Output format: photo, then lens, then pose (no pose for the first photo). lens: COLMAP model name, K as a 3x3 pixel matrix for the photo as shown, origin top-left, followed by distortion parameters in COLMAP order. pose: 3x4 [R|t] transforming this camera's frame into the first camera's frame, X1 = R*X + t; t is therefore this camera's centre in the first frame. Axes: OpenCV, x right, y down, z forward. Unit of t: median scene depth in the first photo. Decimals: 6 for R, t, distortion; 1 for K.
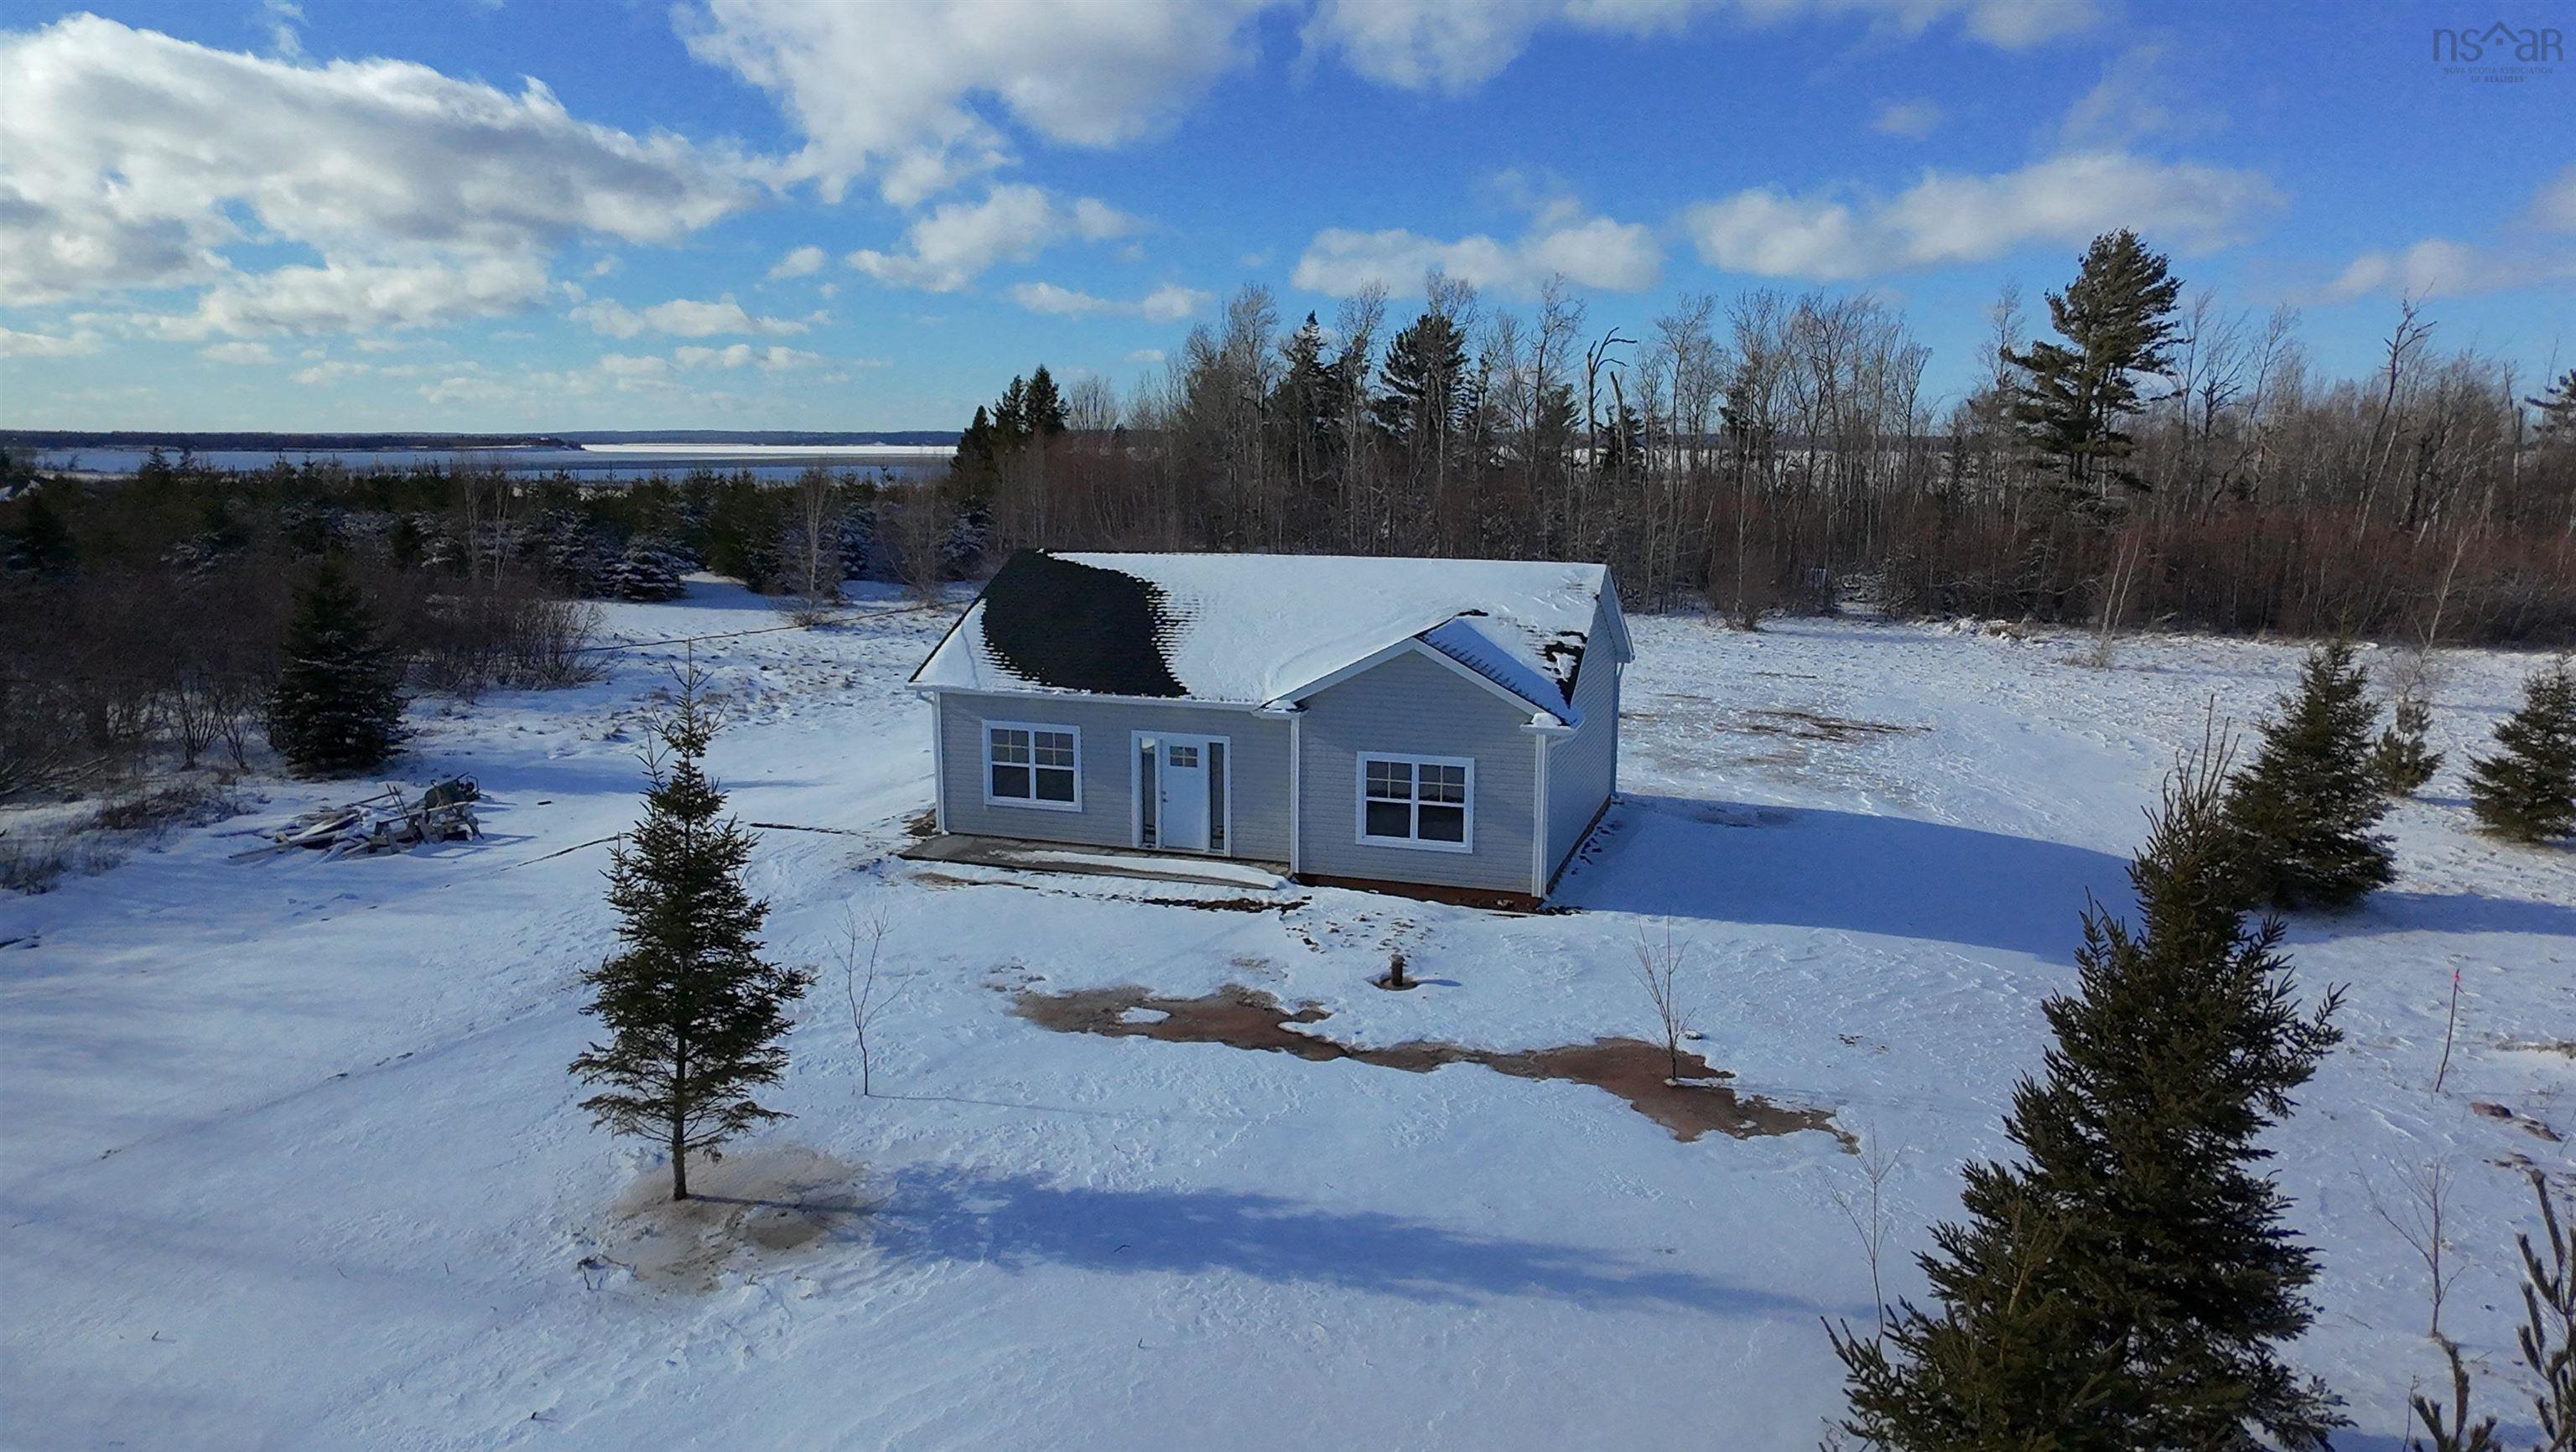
lens RADIAL K [[1652.3, 0, 1307.7], [0, 1652.3, 730.8], [0, 0, 1]] dist [0.008947, 0.000135]
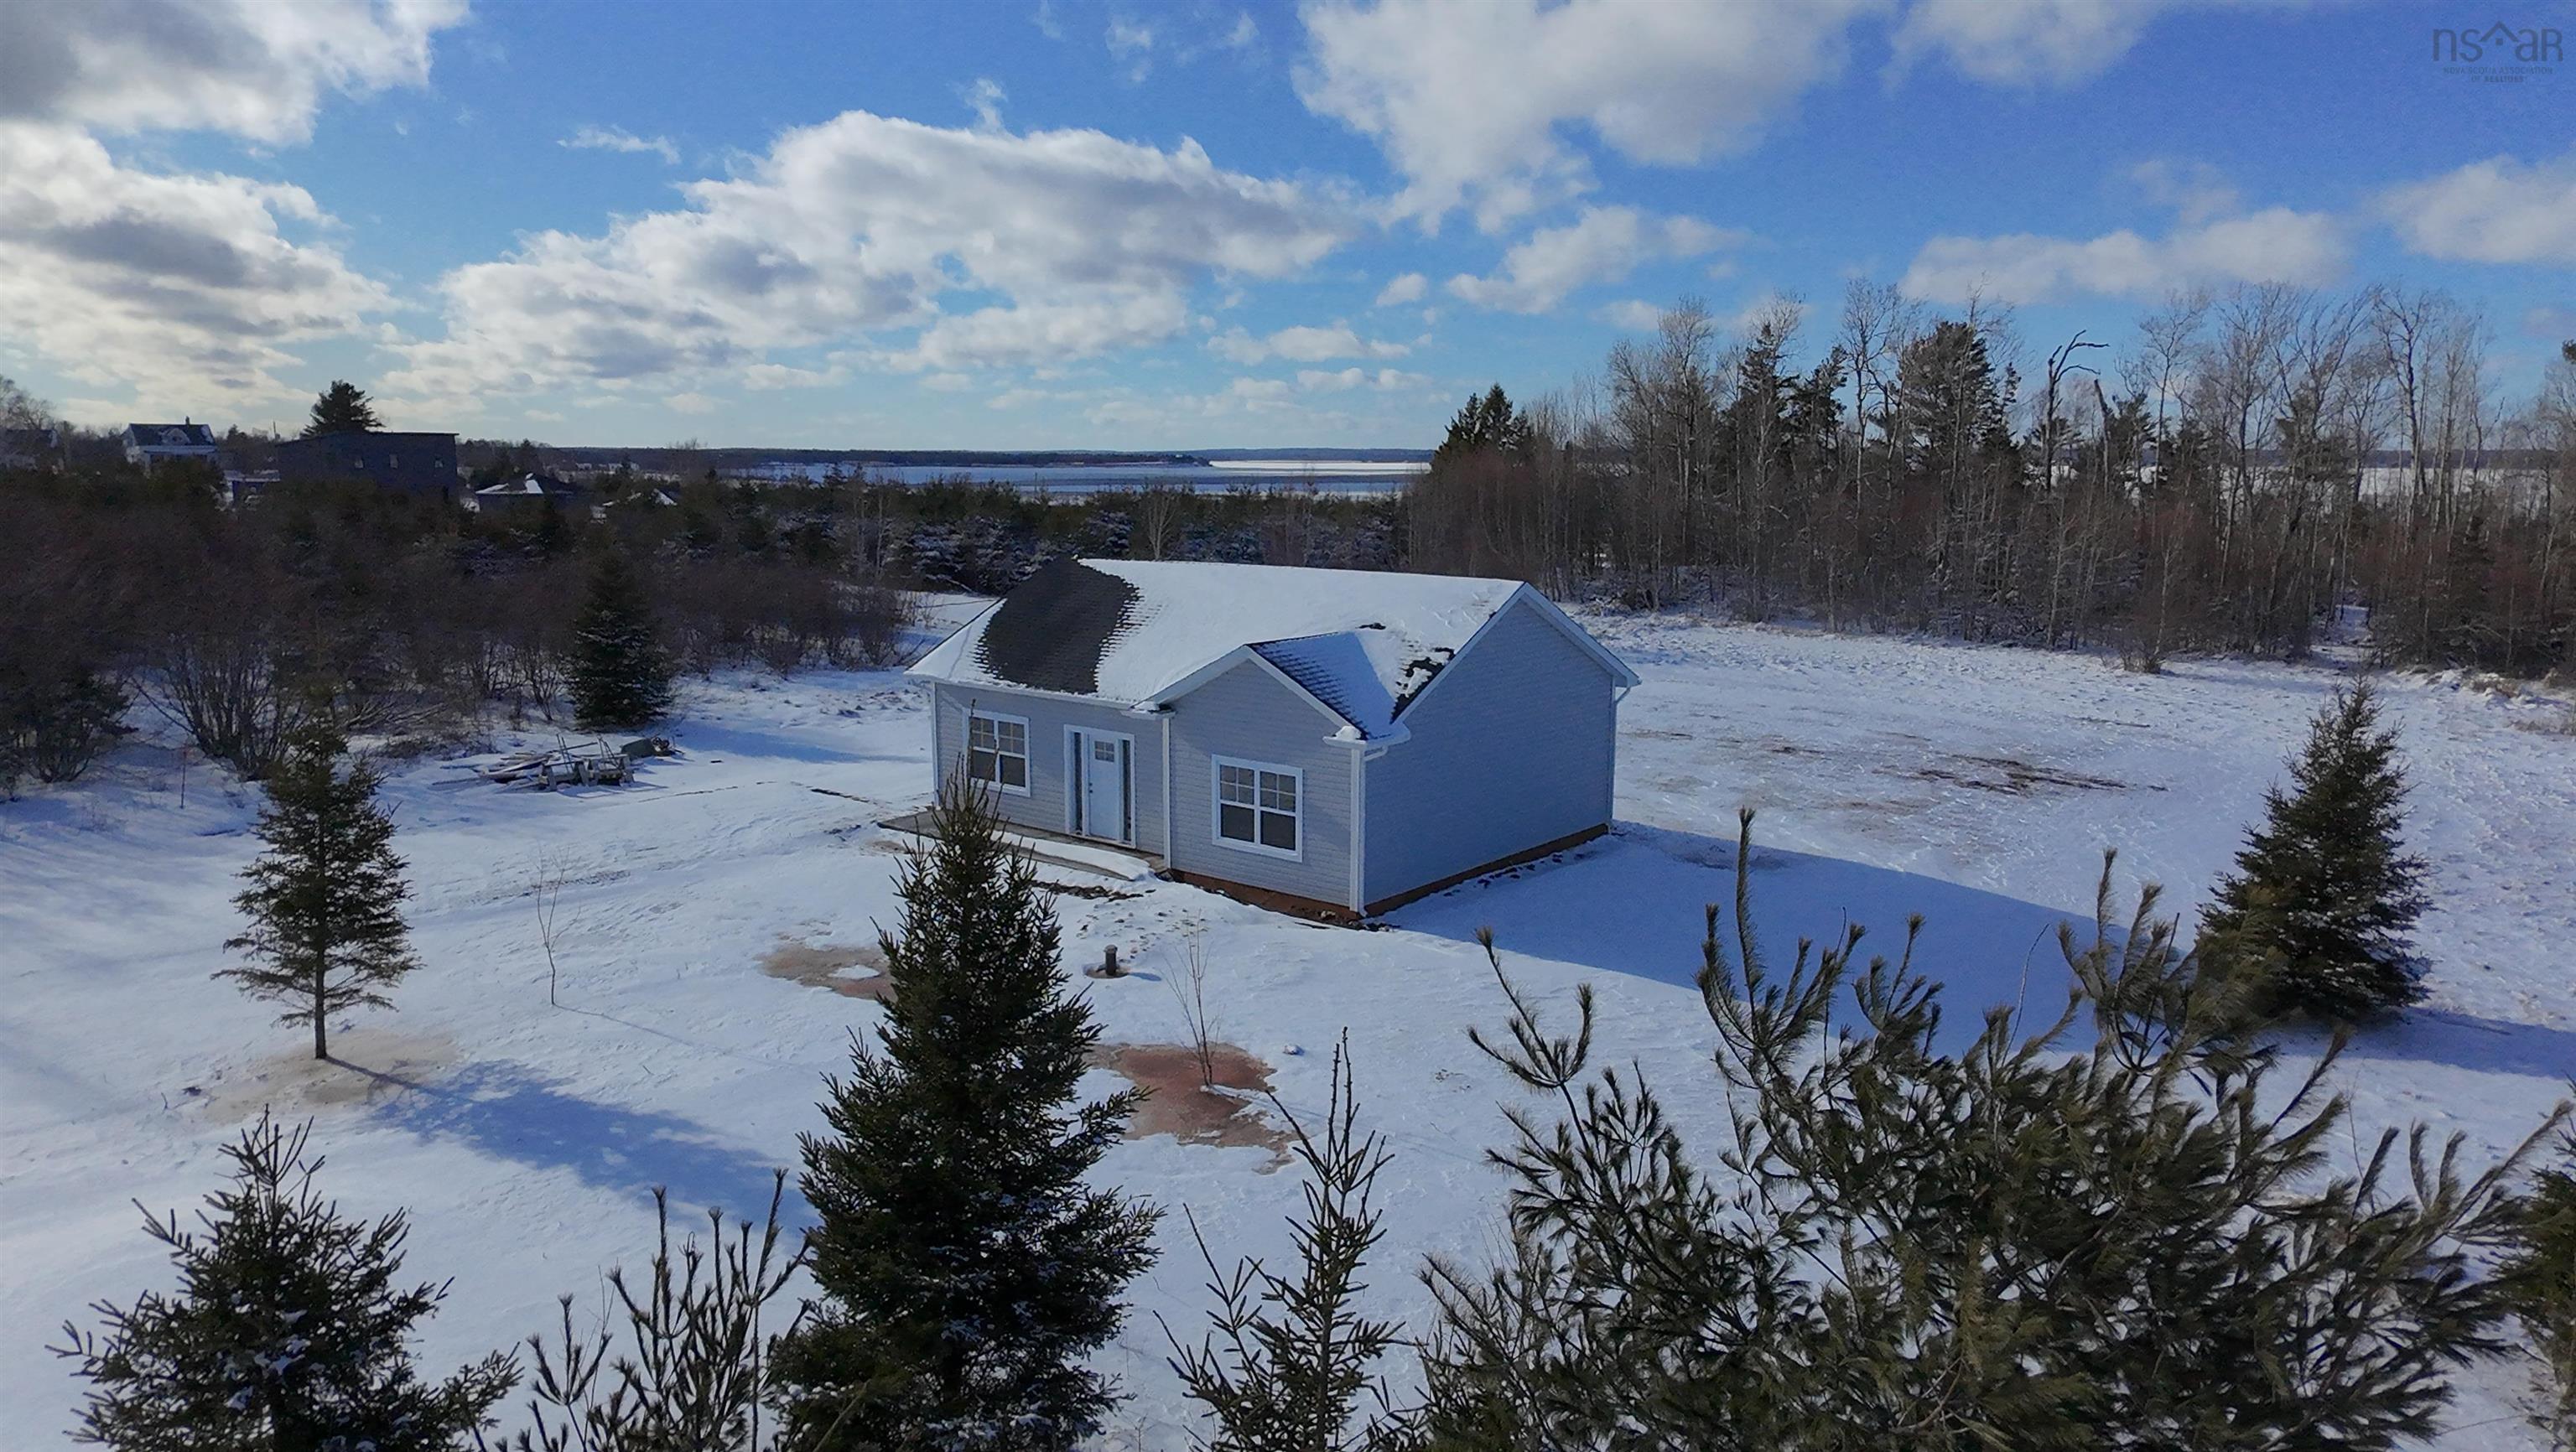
lens RADIAL K [[1652.3, 0, 1307.7], [0, 1652.3, 730.8], [0, 0, 1]] dist [0.008947, 0.000135]
pose [[0.935653, 0.058247, -0.348081, 0.099256], [-0.061822, 0.998087, 0.000838, -0.001560], [0.347464, 0.020735, 0.937464, 0.011824]]
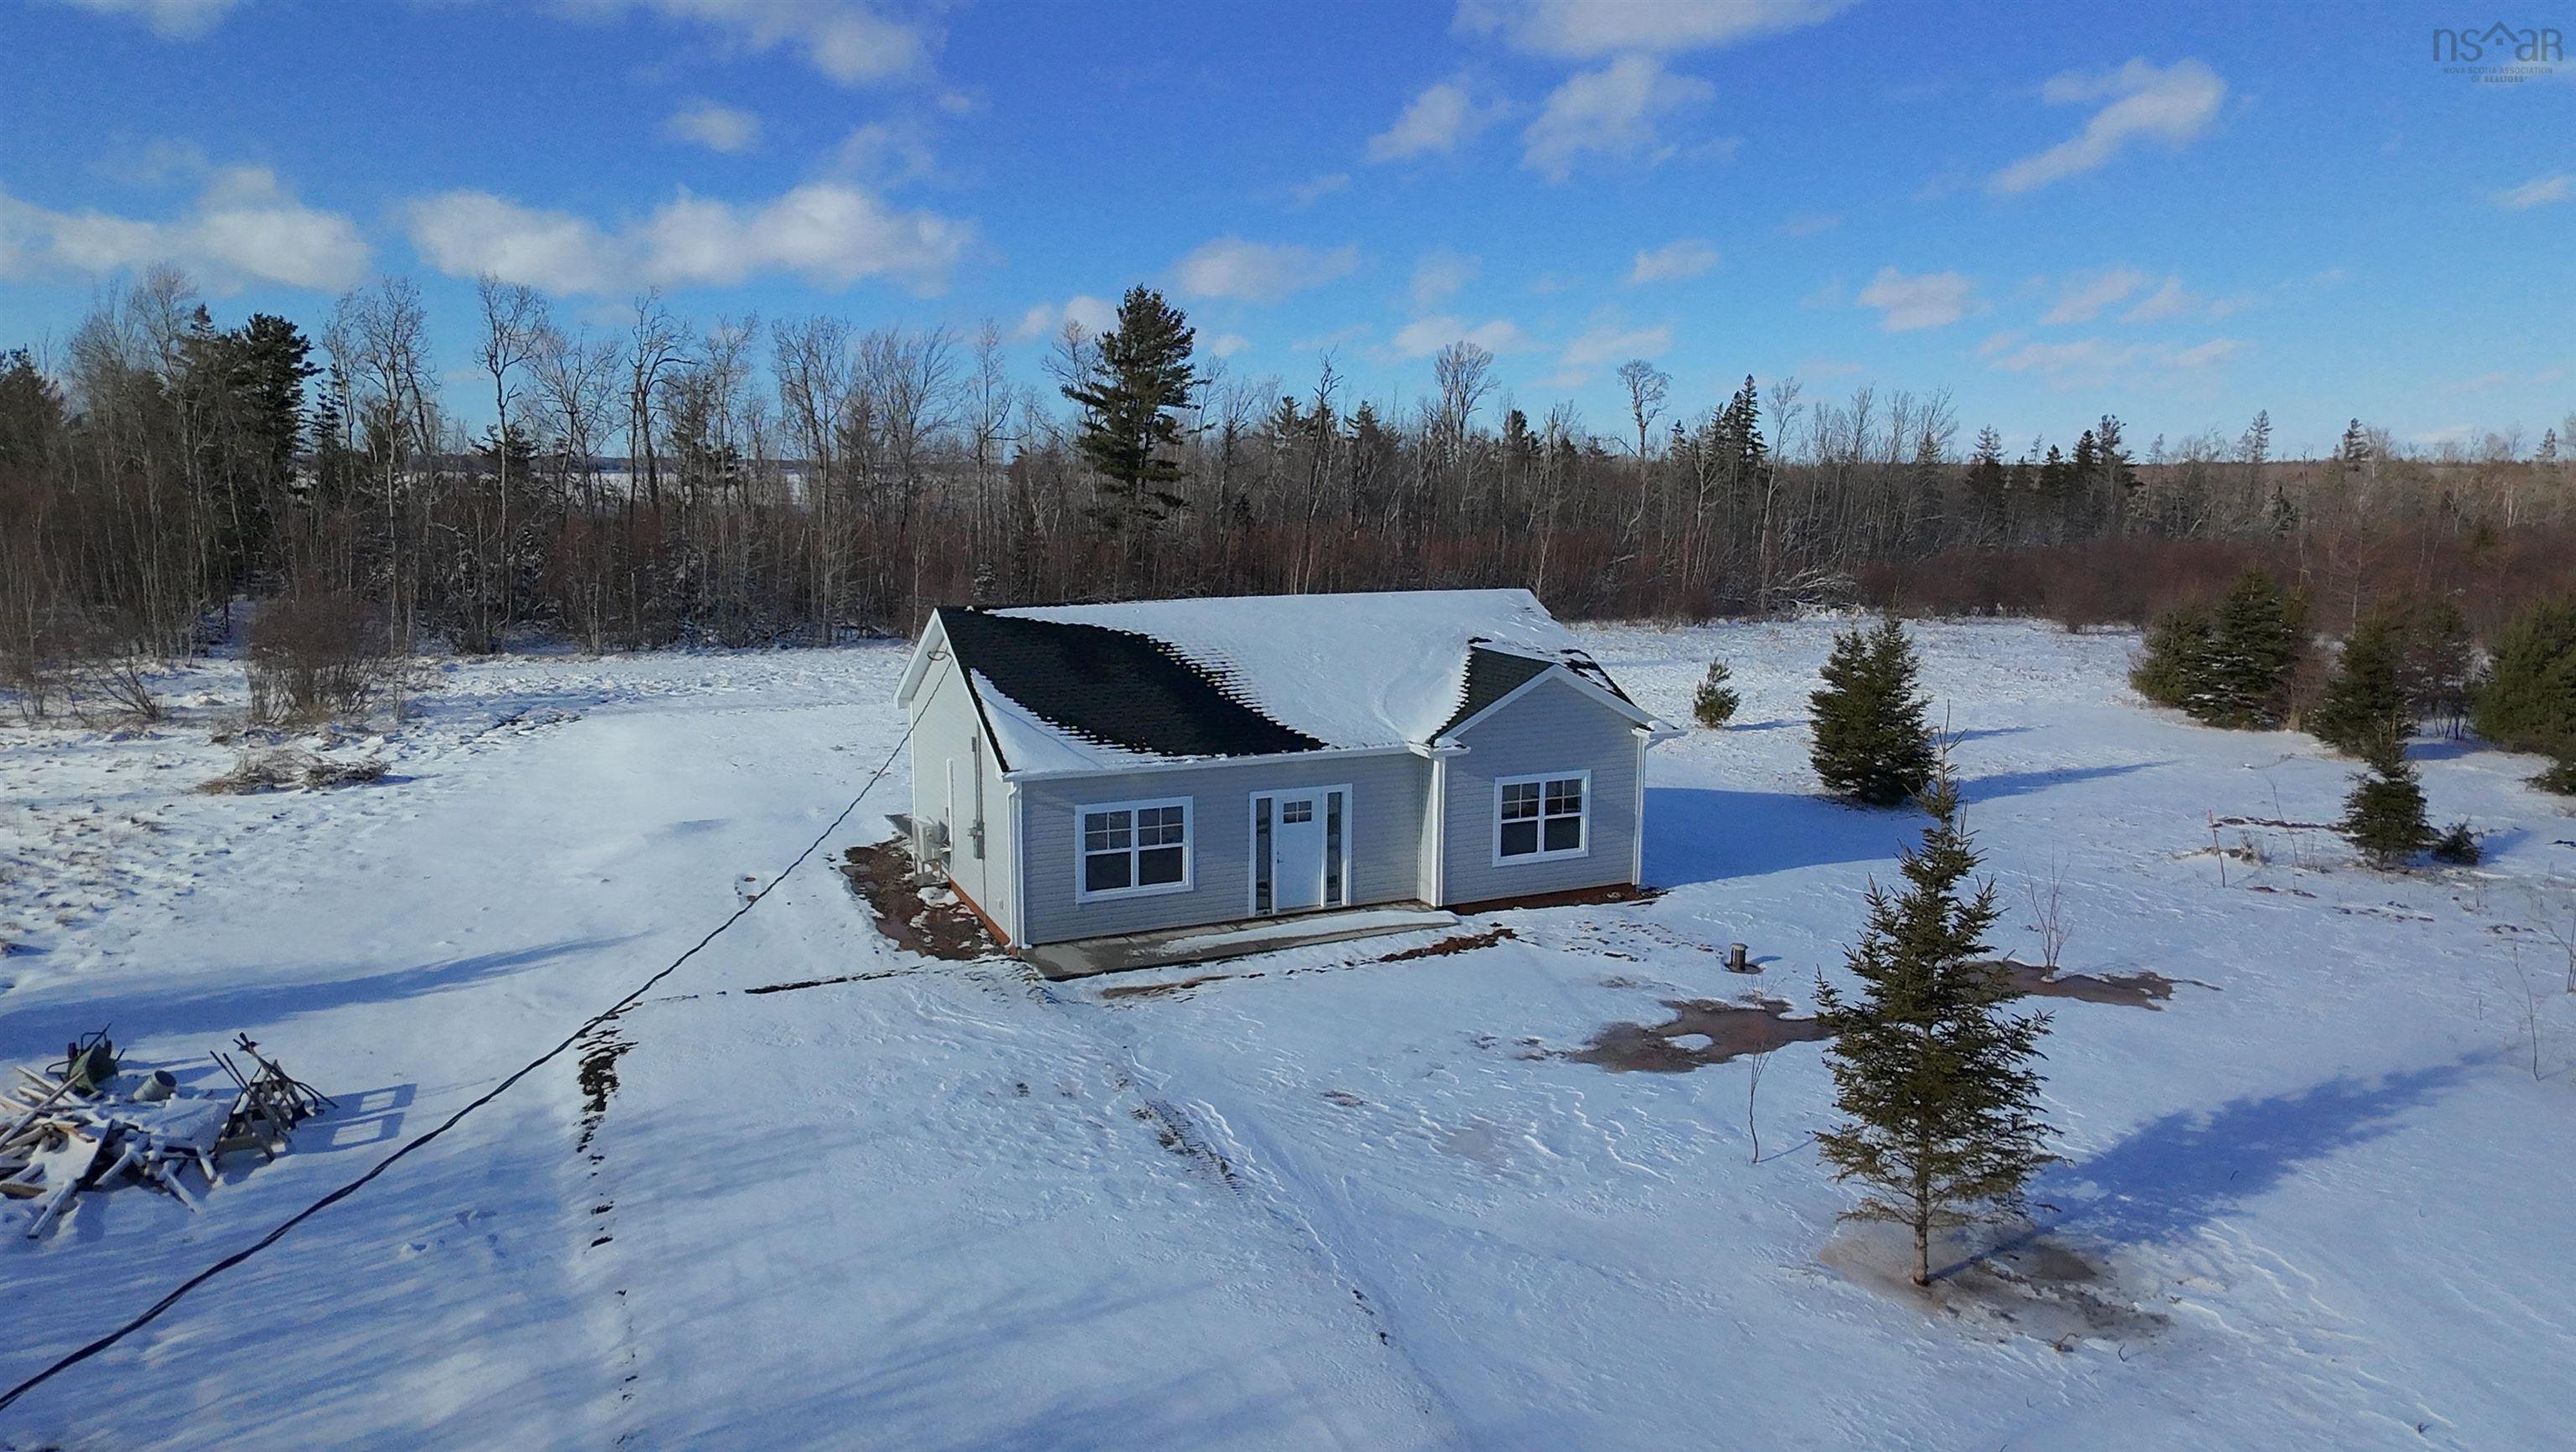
lens RADIAL K [[1652.3, 0, 1307.7], [0, 1652.3, 730.8], [0, 0, 1]] dist [0.008947, 0.000135]
pose [[0.725259, -0.110632, 0.679529, -0.170164], [0.118024, 0.992372, 0.035599, -0.015266], [-0.678284, 0.054382, 0.732785, 0.070336]]
